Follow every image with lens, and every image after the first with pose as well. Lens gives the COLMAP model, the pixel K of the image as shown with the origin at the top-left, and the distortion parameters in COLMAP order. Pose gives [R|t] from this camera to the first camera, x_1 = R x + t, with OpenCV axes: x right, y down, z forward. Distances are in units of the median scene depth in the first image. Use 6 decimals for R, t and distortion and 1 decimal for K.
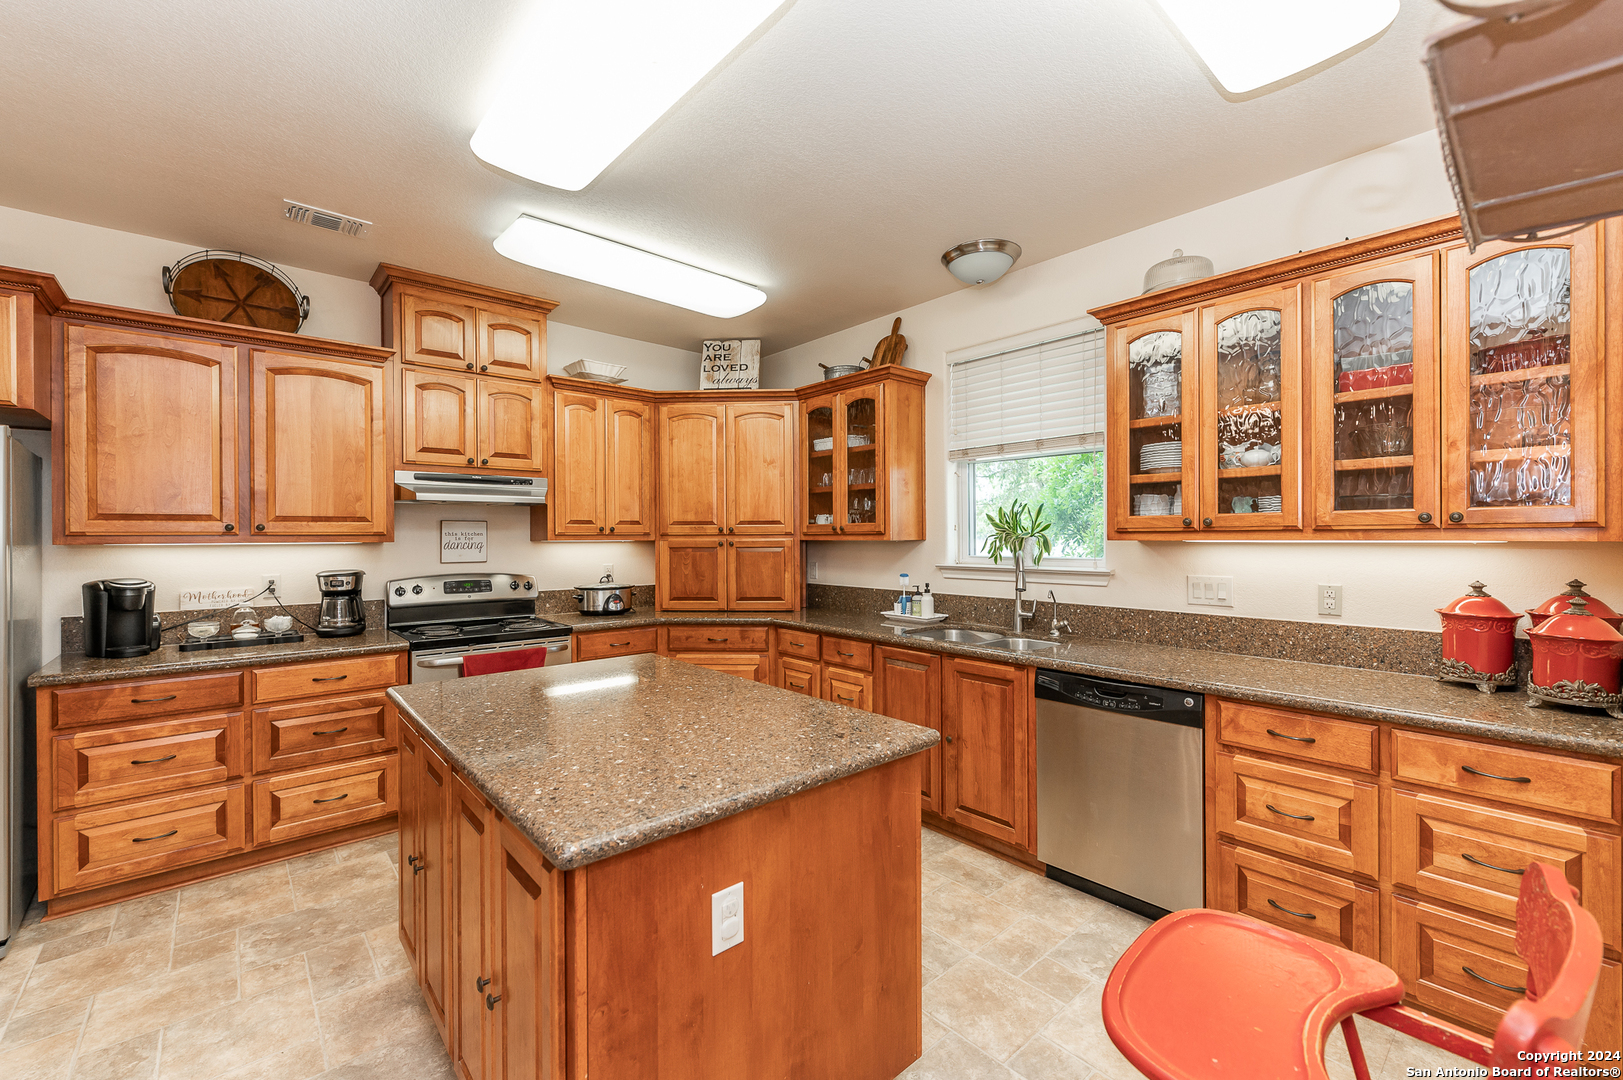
lens RADIAL K [[674.5, 0, 812.2], [0, 674.5, 534.3], [0, 0, 1]] dist [-0.003470, -0.000508]
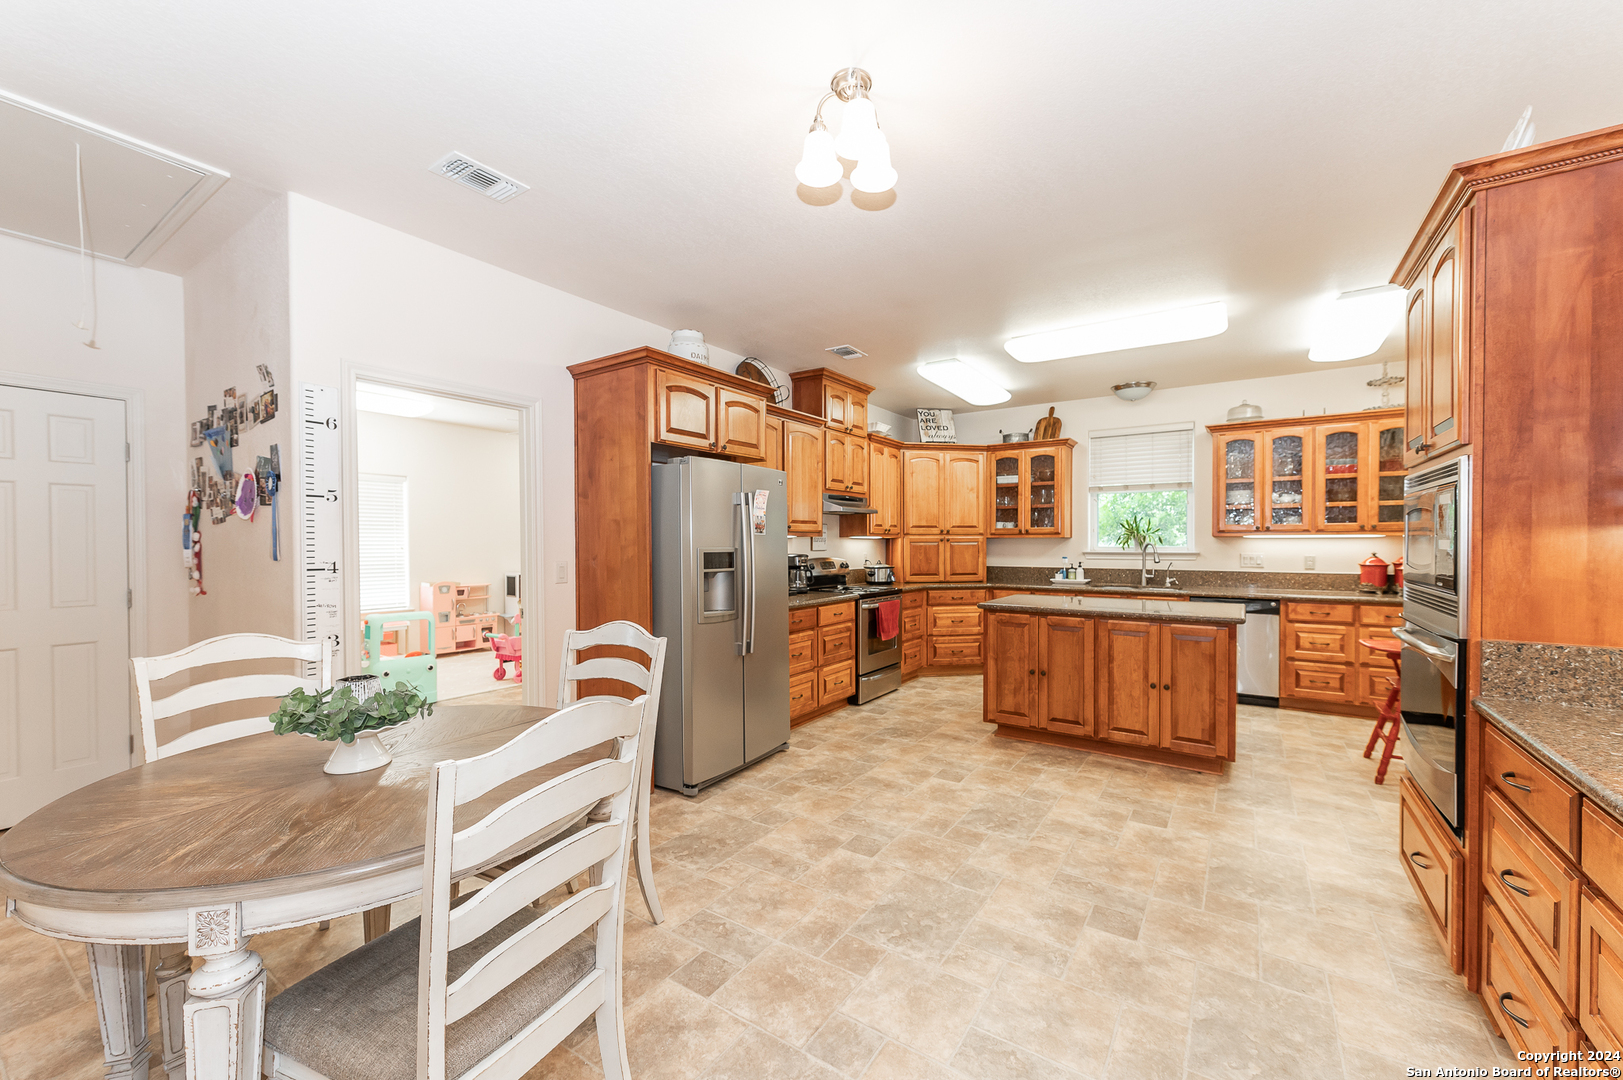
lens RADIAL K [[648.2, 0, 821.6], [0, 648.2, 544.7], [0, 0, 1]] dist [0.000989, 0.000102]
pose [[0.968992, 0.001691, 0.247086, -1.241807], [-0.003092, 0.999981, 0.005286, 0.028123], [-0.247073, -0.005886, 0.968979, -0.650083]]
